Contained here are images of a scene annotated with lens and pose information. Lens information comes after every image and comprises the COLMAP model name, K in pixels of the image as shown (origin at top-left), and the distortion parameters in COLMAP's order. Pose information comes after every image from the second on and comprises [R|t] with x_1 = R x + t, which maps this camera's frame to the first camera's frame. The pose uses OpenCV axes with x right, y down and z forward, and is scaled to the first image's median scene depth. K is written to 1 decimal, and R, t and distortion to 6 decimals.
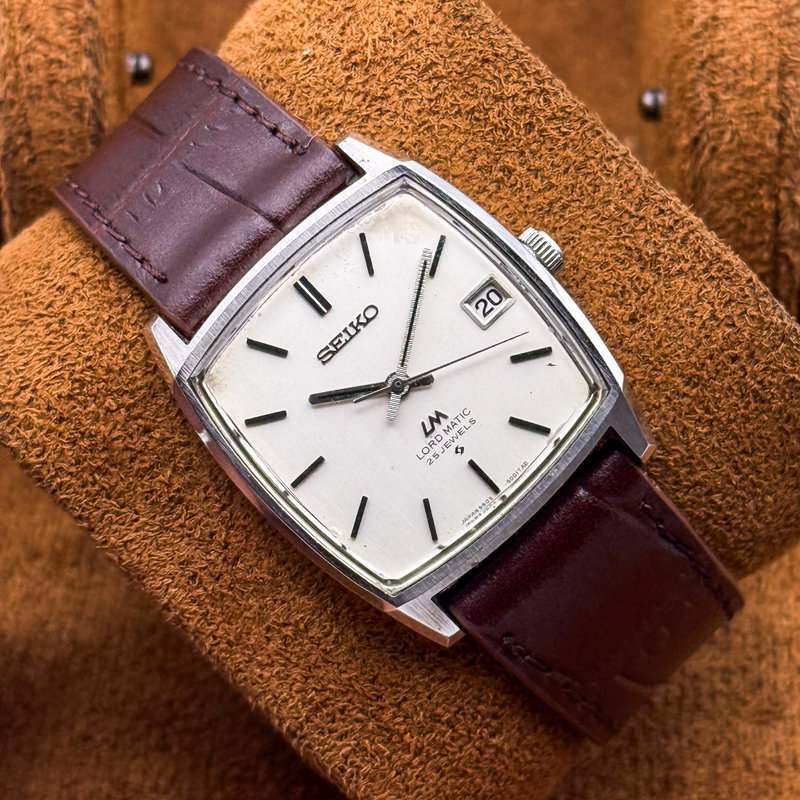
lens RADIAL K [[3000.3, 0, 385.9], [0, 3000.3, 400.3], [0, 0, 1]] dist [0.092661, -2.785882]
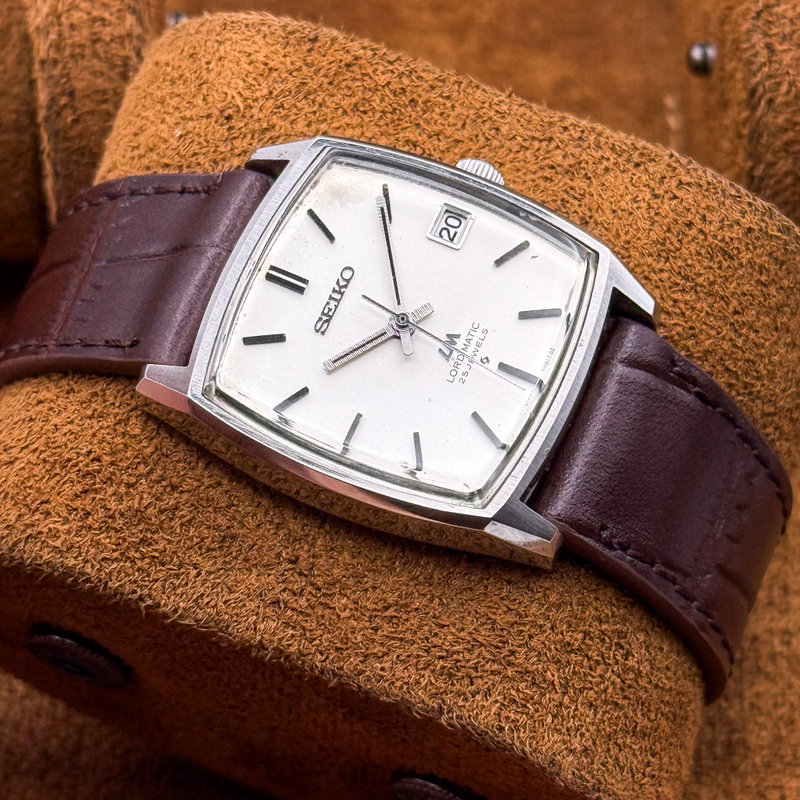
lens RADIAL K [[3000.3, 0, 385.9], [0, 3000.3, 400.3], [0, 0, 1]] dist [0.092661, -2.785882]
pose [[0.918719, -0.339446, 0.201820, -0.202314], [0.388856, 0.866725, -0.312376, 0.313473], [-0.068888, 0.365465, 0.928273, 0.089643]]
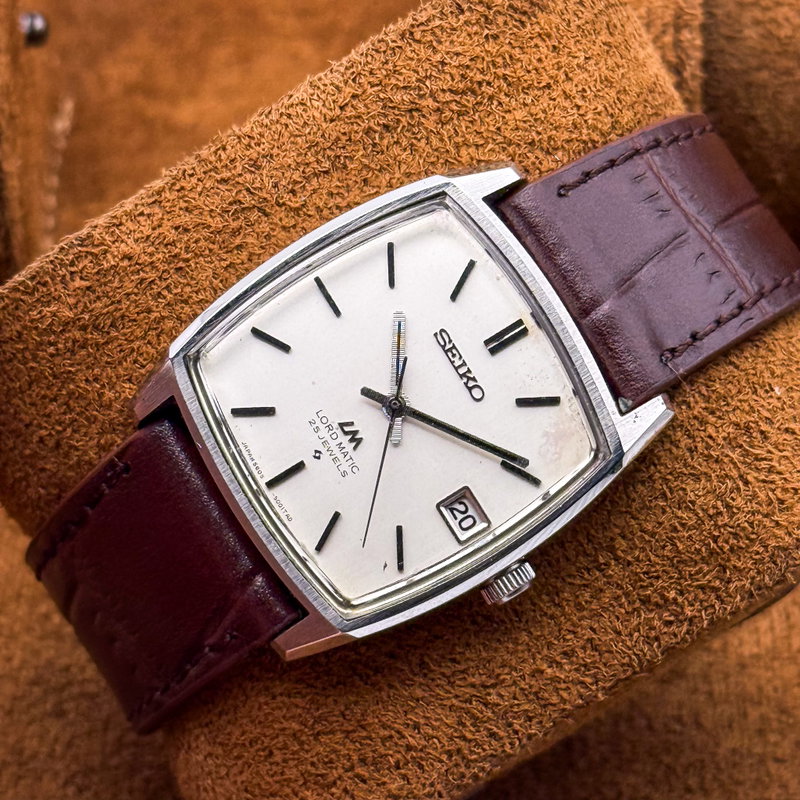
lens RADIAL K [[3000.3, 0, 385.9], [0, 3000.3, 400.3], [0, 0, 1]] dist [0.092661, -2.785882]
pose [[-0.199529, 0.979299, -0.034081, 0.034688], [-0.973836, -0.194315, 0.117832, -0.111025], [0.108770, 0.056701, 0.992449, 0.046032]]
